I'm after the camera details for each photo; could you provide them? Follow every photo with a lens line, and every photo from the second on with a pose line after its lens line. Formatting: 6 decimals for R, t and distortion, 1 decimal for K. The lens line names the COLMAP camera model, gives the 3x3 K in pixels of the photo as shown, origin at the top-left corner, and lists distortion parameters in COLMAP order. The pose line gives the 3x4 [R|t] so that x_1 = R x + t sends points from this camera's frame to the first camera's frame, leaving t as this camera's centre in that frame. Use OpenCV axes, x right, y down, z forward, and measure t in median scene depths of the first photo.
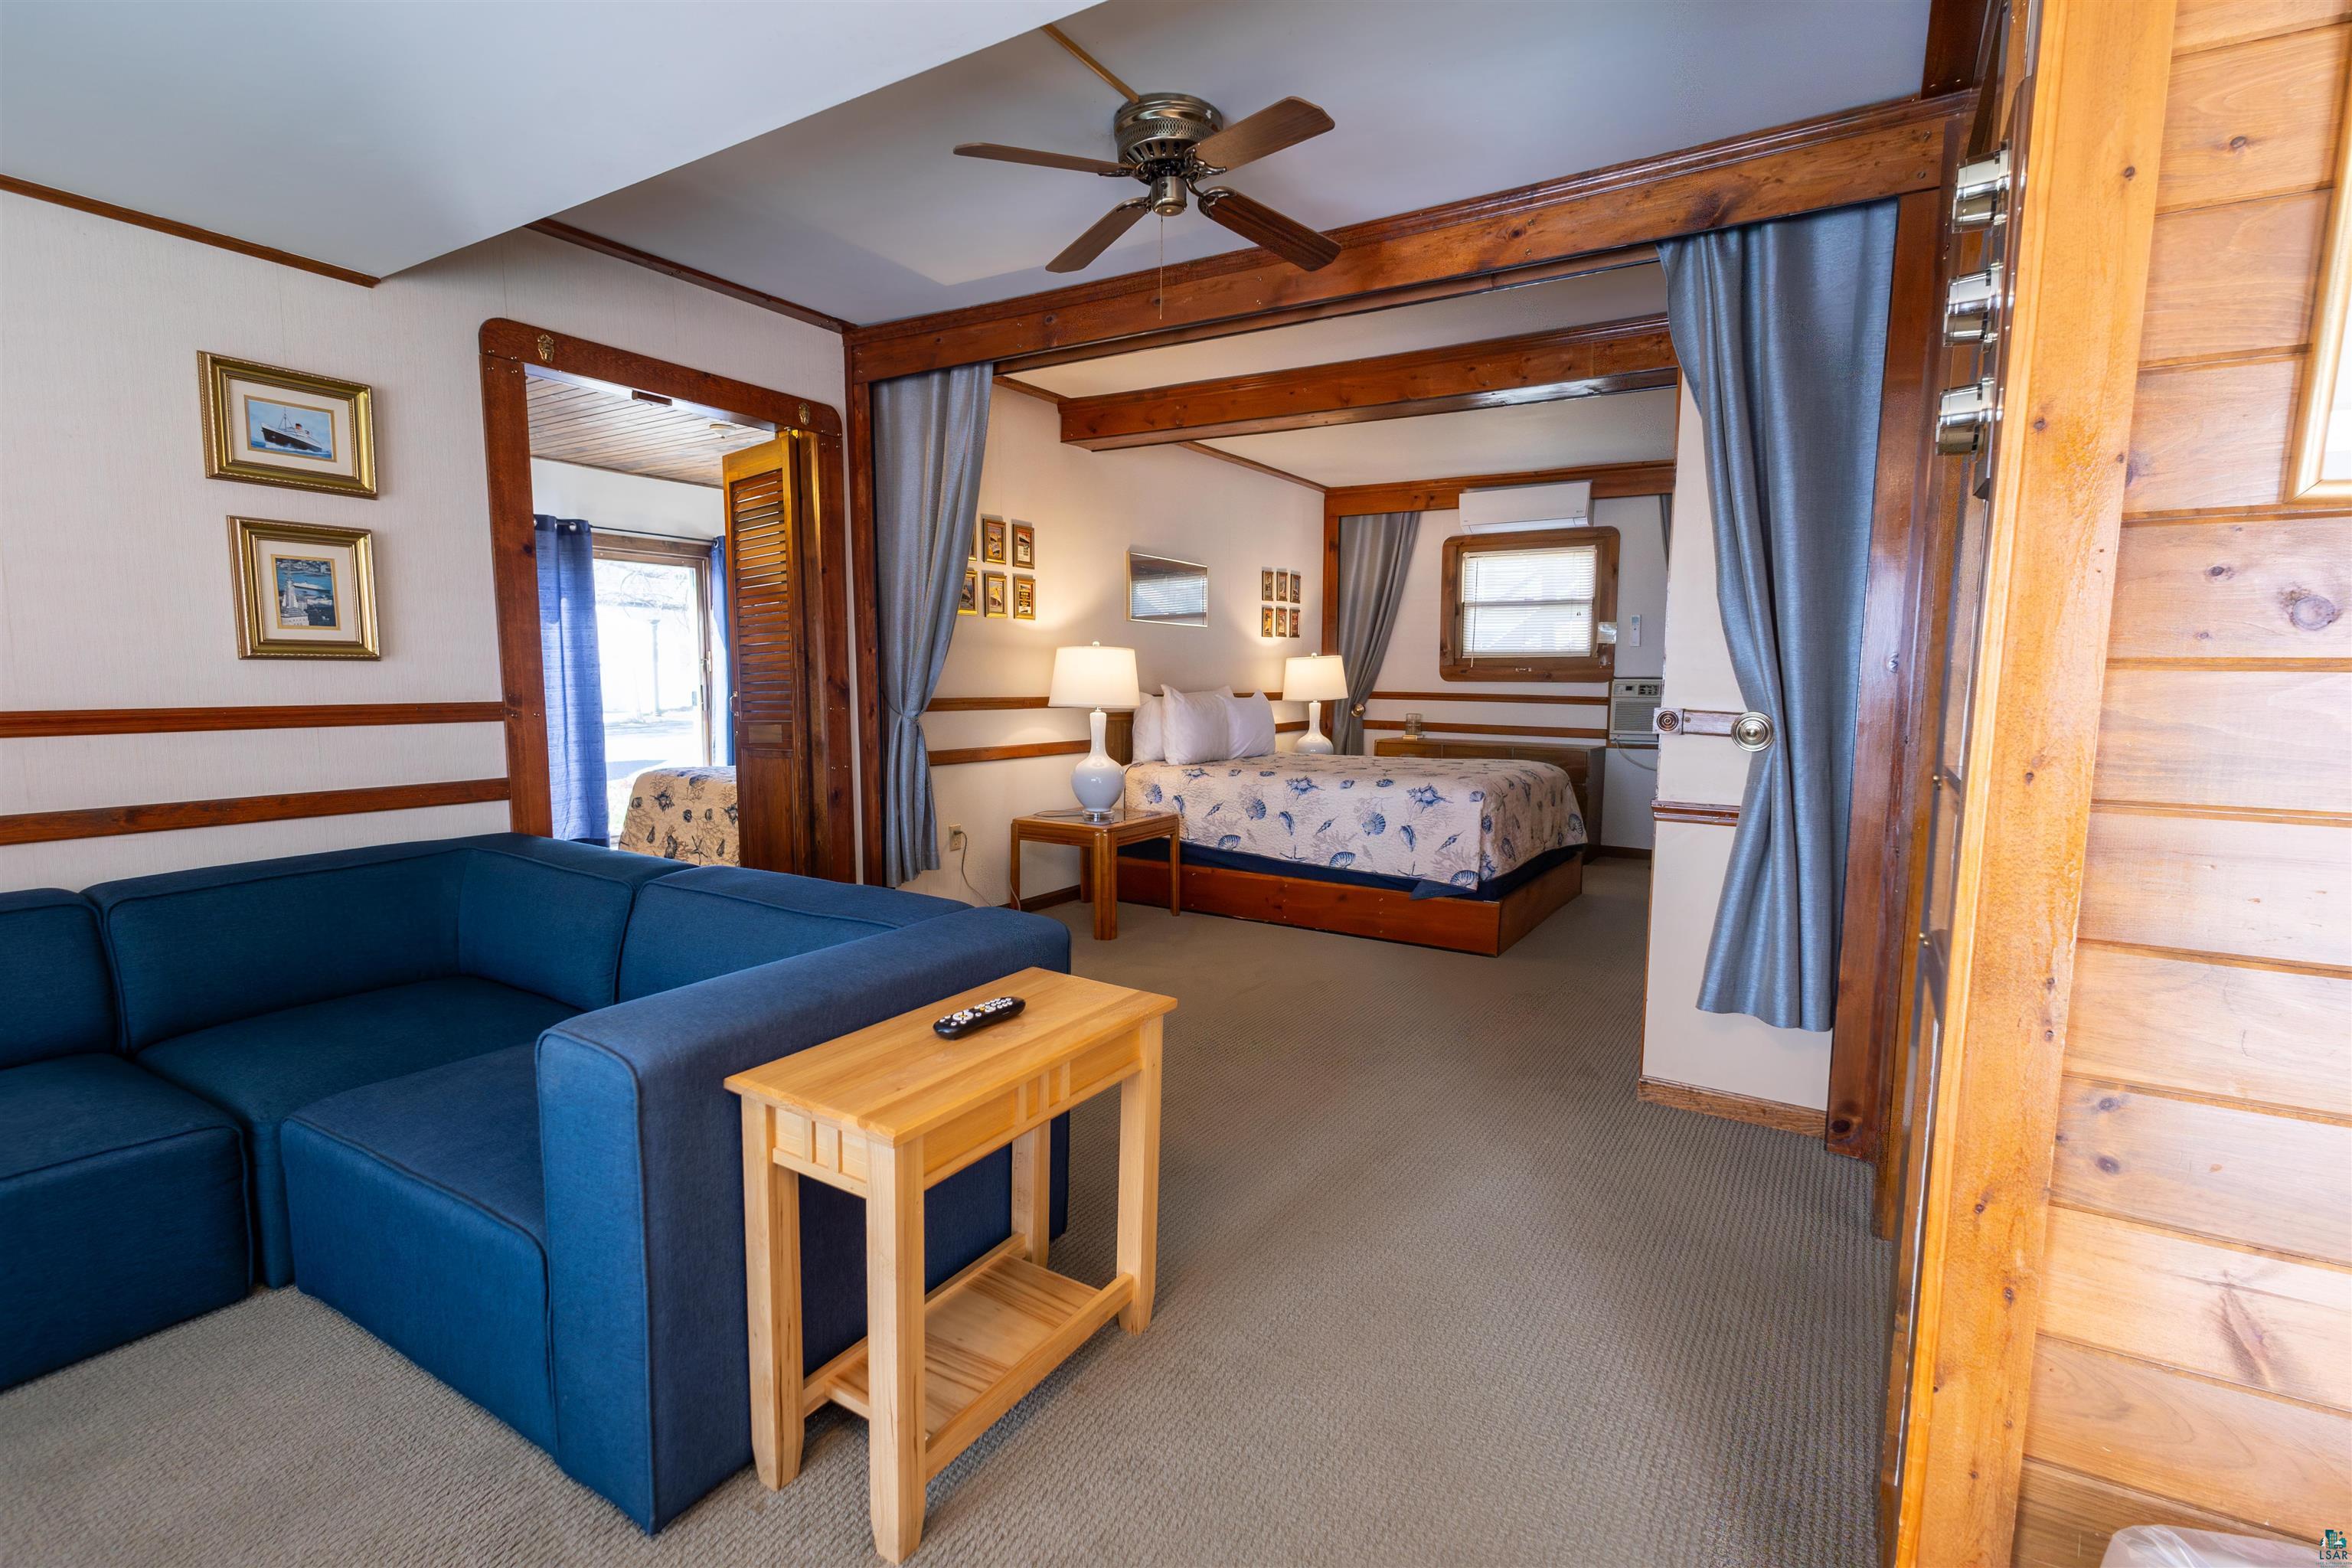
lens RADIAL K [[1091.4, 0, 1176.0], [0, 1091.4, 784.0], [0, 0, 1]] dist [0.010802, -0.000525]
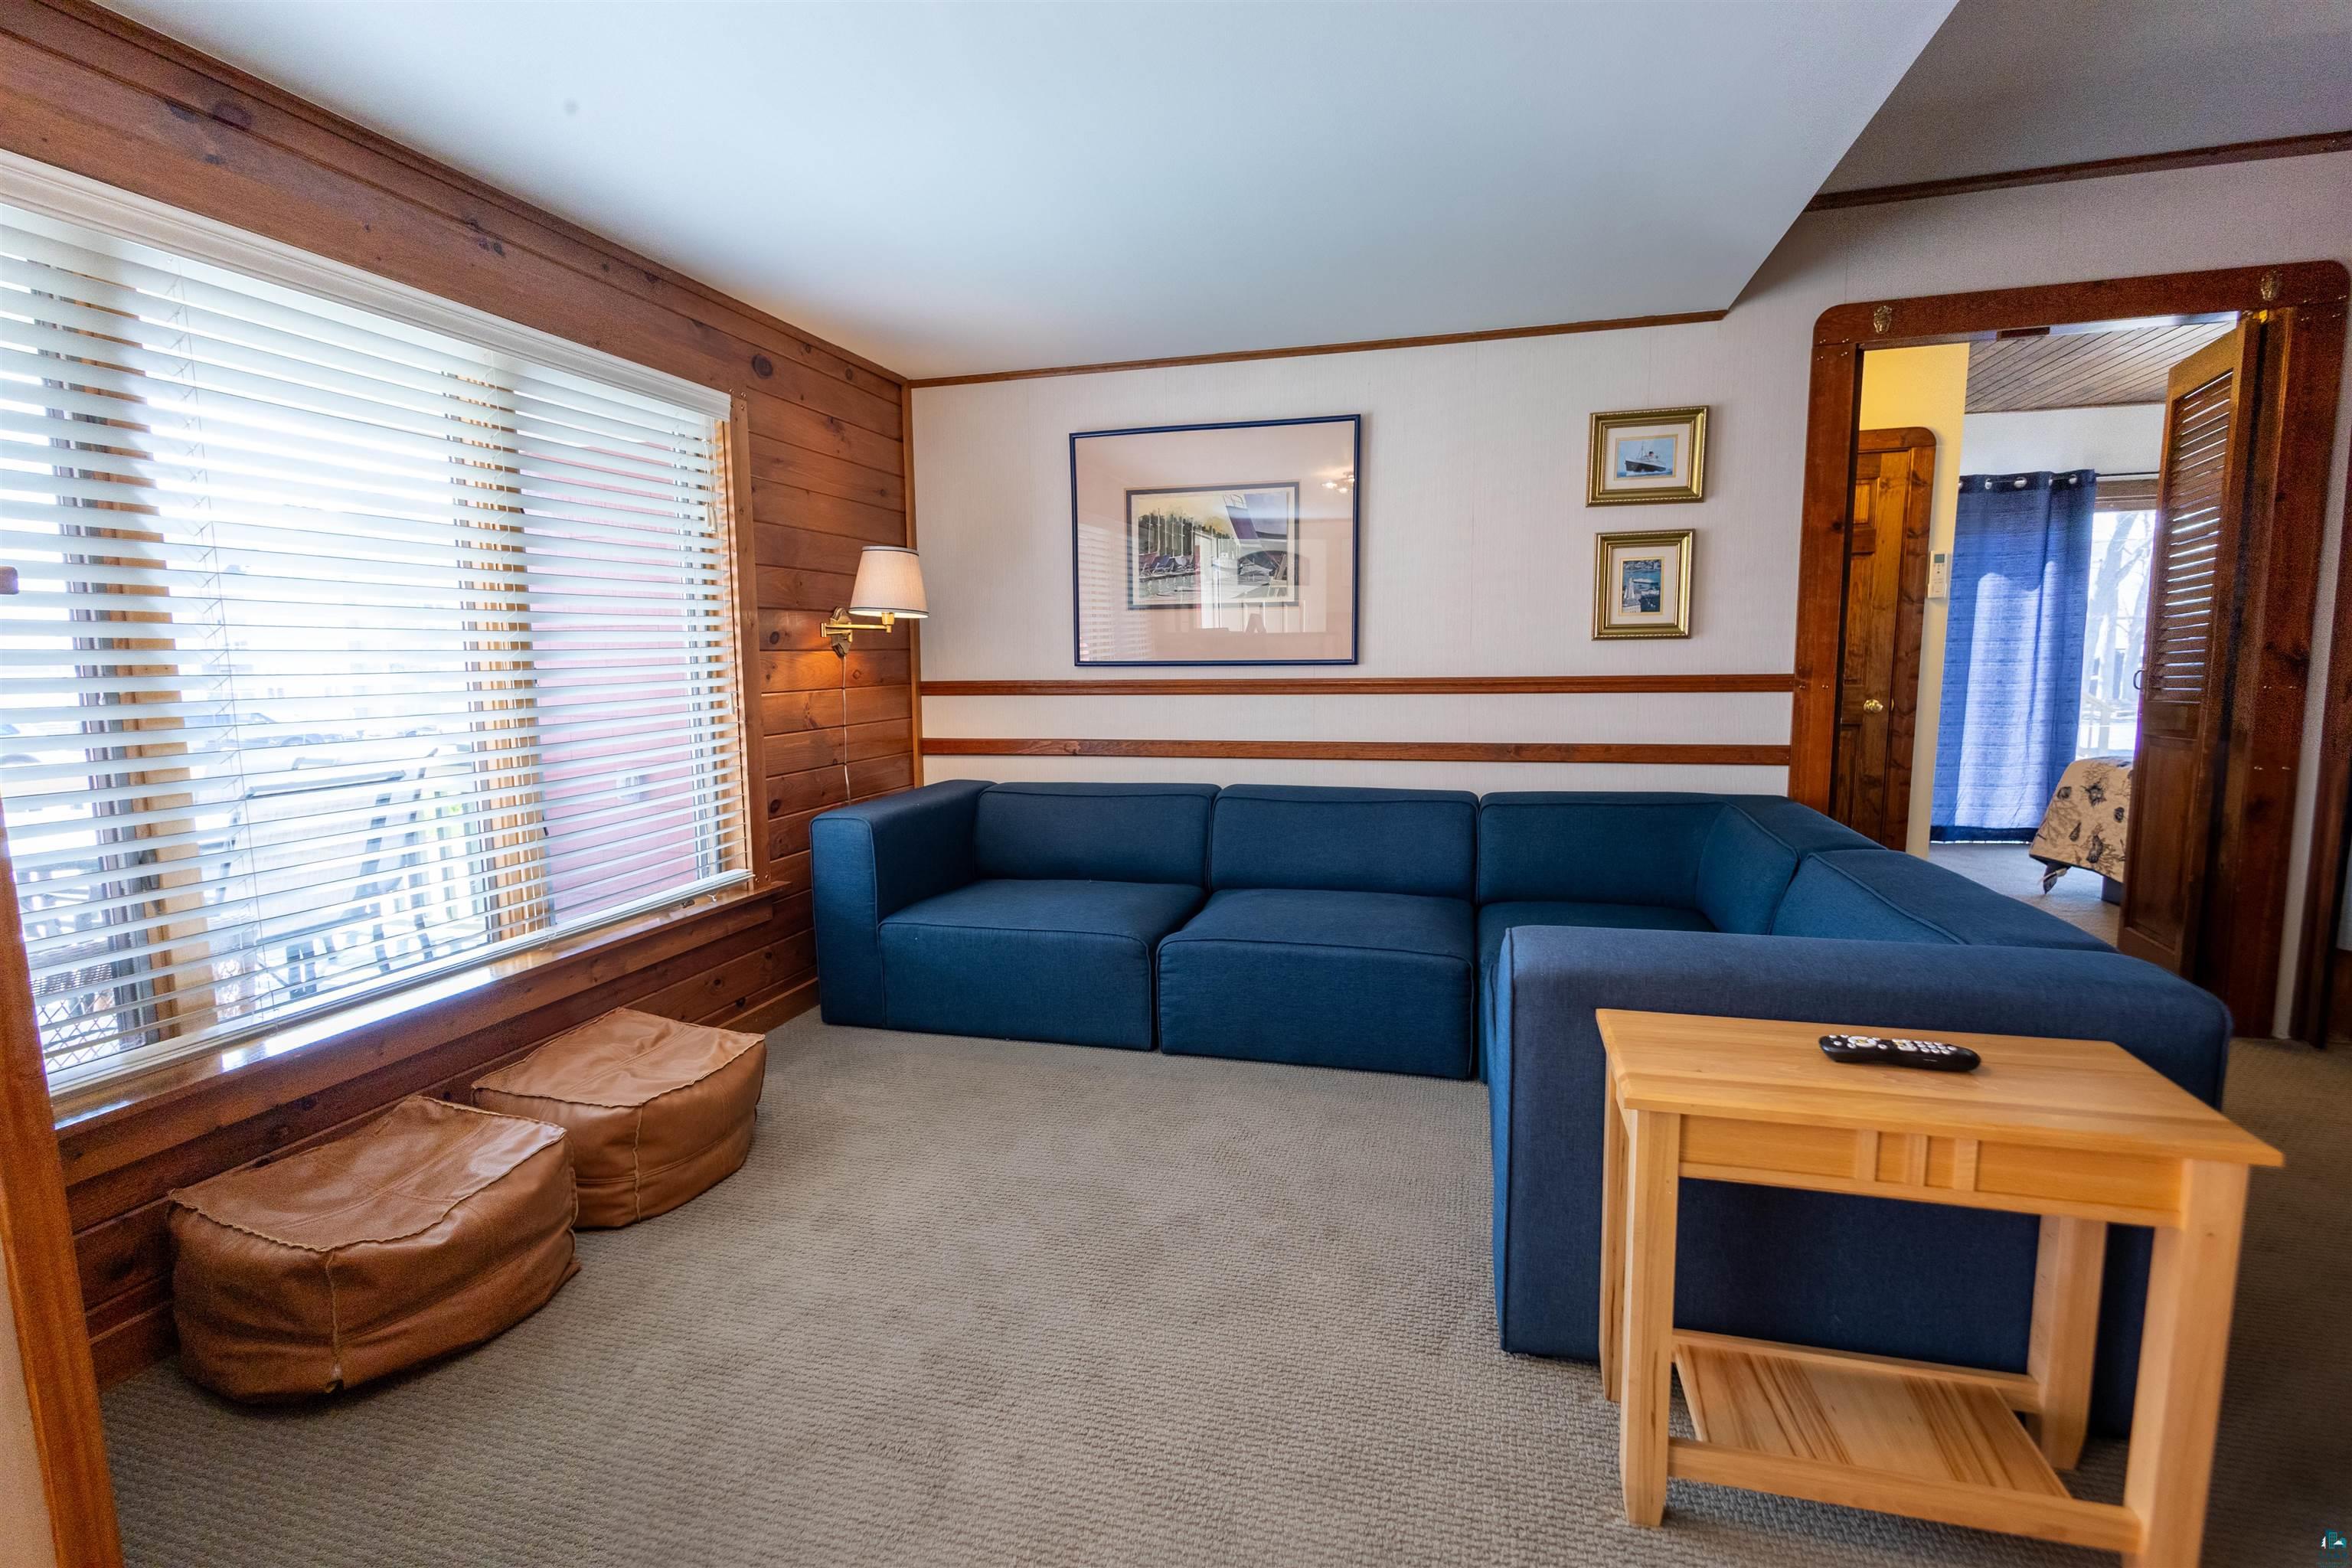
lens RADIAL K [[1091.4, 0, 1176.0], [0, 1091.4, 784.0], [0, 0, 1]] dist [0.010802, -0.000525]
pose [[0.275691, 0.103377, -0.955671, 0.279033], [-0.082115, 0.993099, 0.083737, -0.009534], [0.957733, 0.055389, 0.282277, 0.141358]]
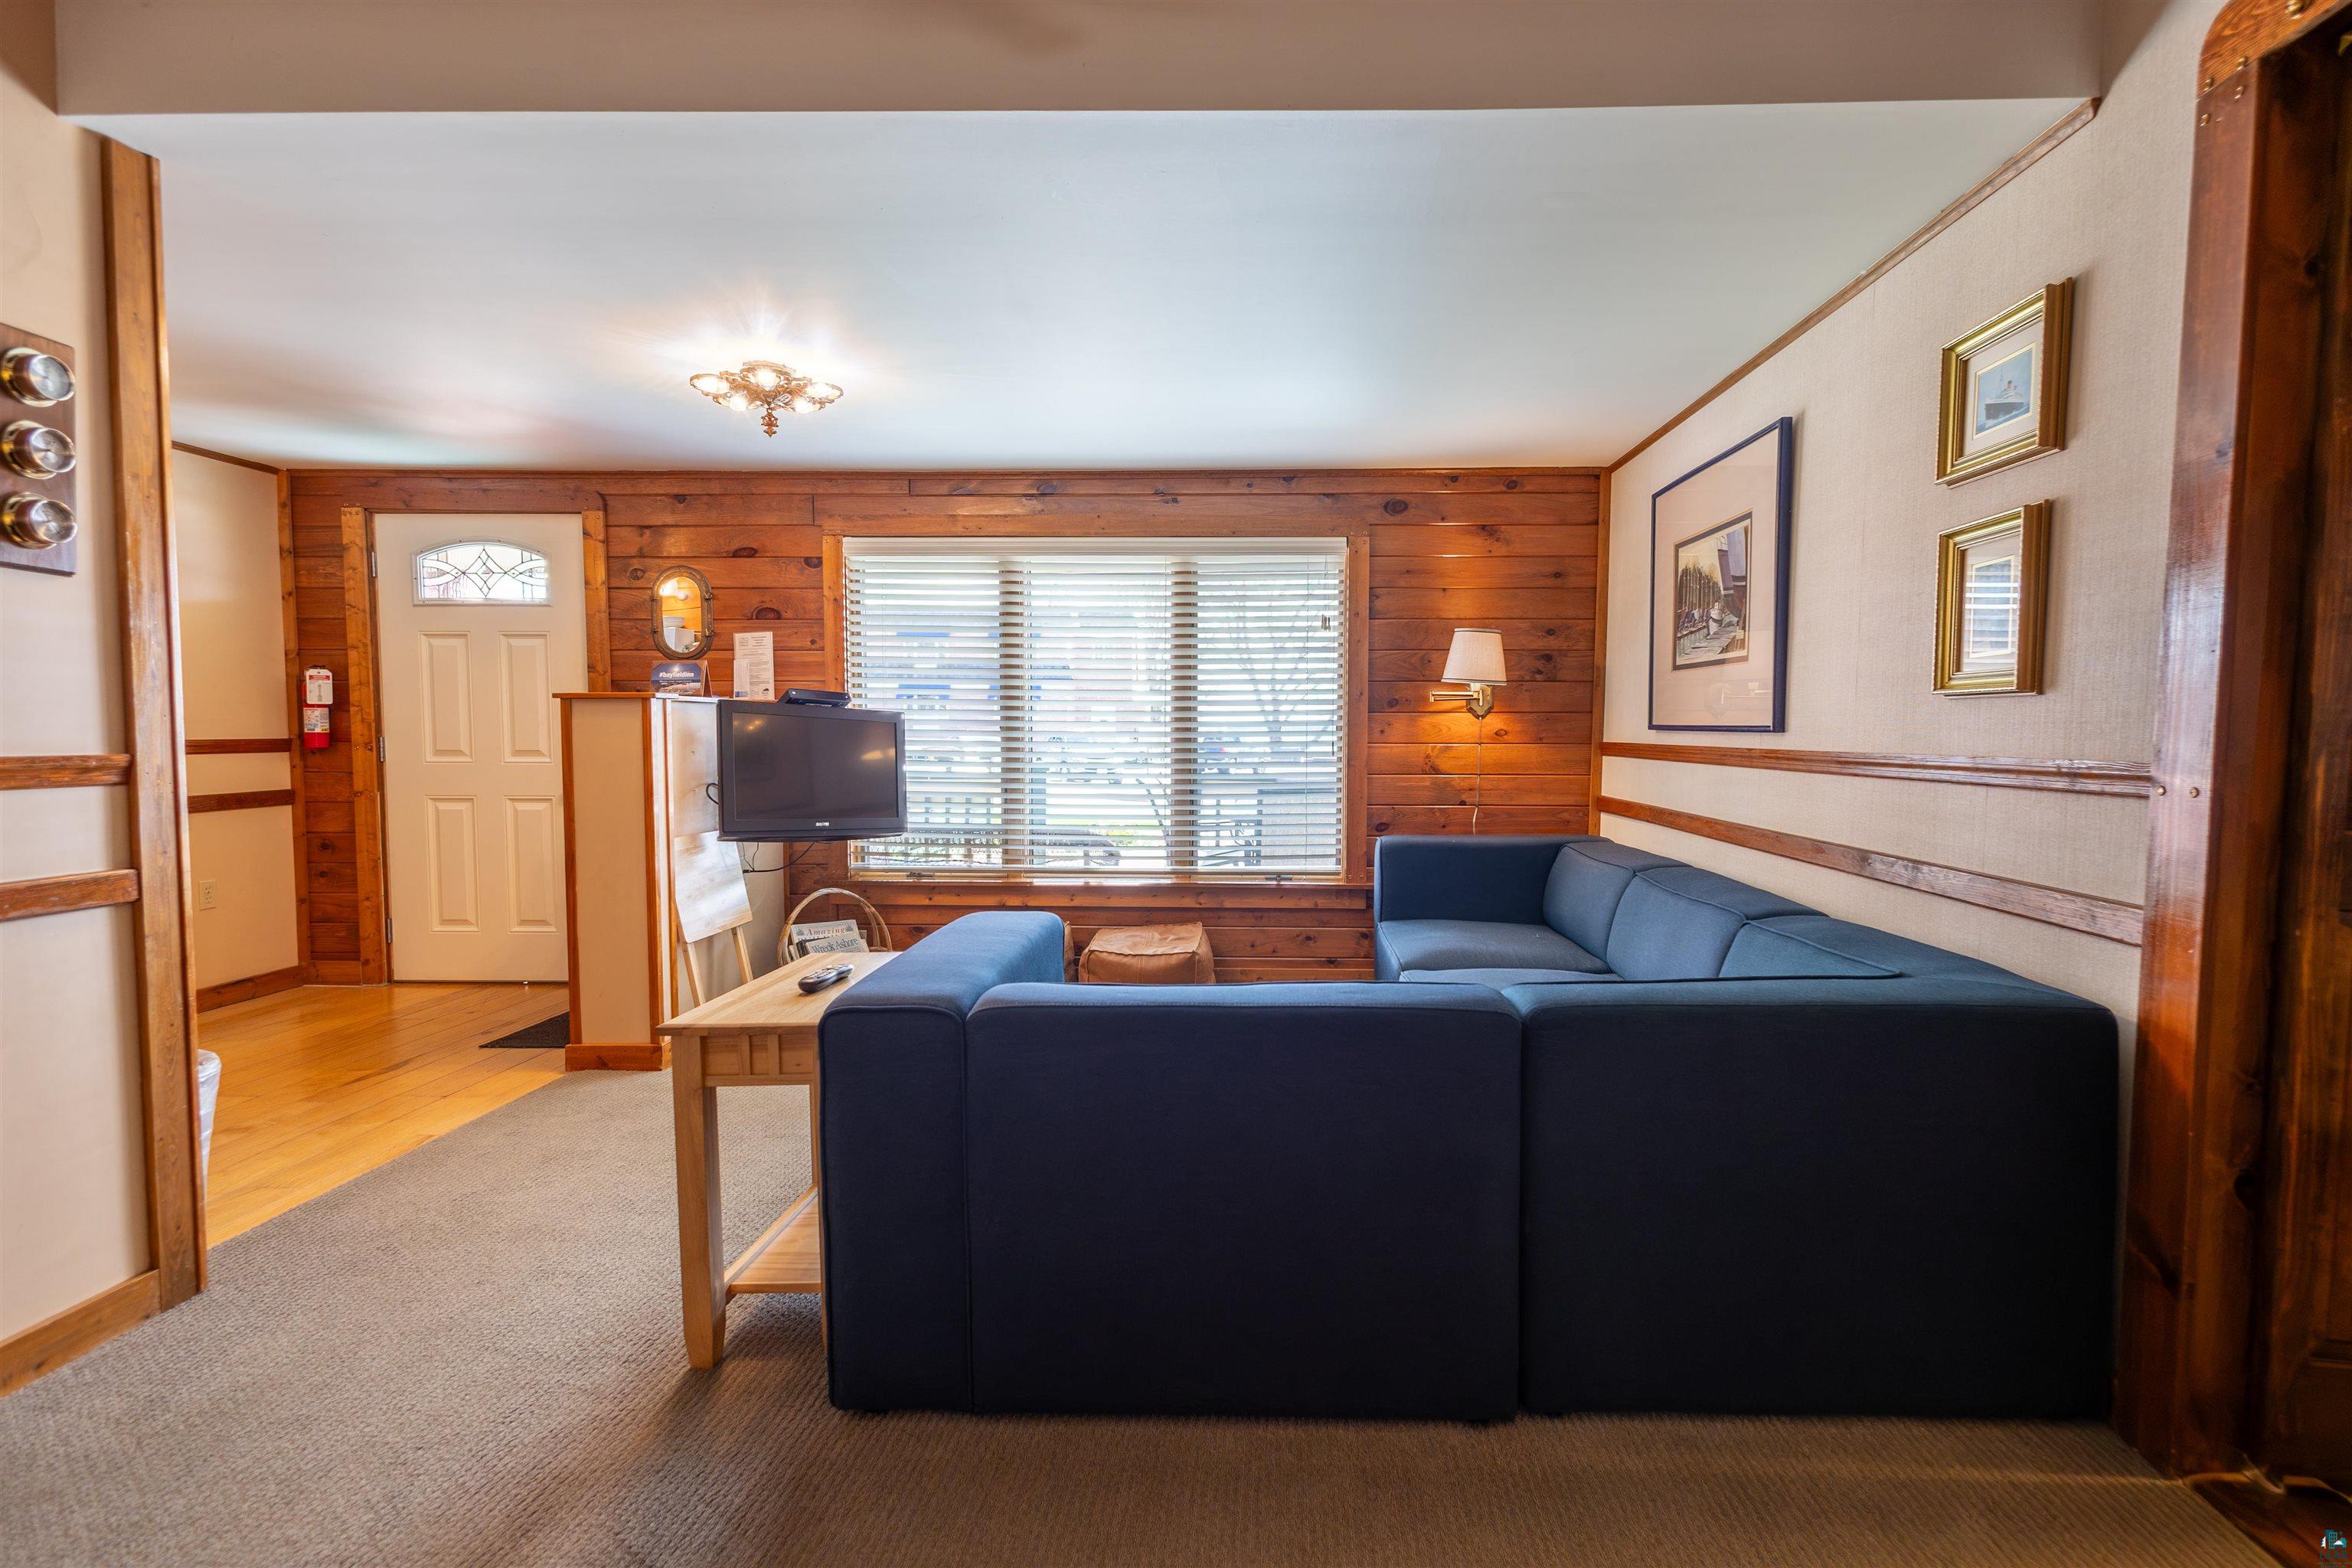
lens RADIAL K [[1091.4, 0, 1176.0], [0, 1091.4, 784.0], [0, 0, 1]] dist [0.010802, -0.000525]
pose [[-0.873153, 0.013698, -0.487255, 0.053886], [-0.061670, 0.988469, 0.138299, -0.122679], [0.483530, 0.150805, -0.862239, 1.367253]]
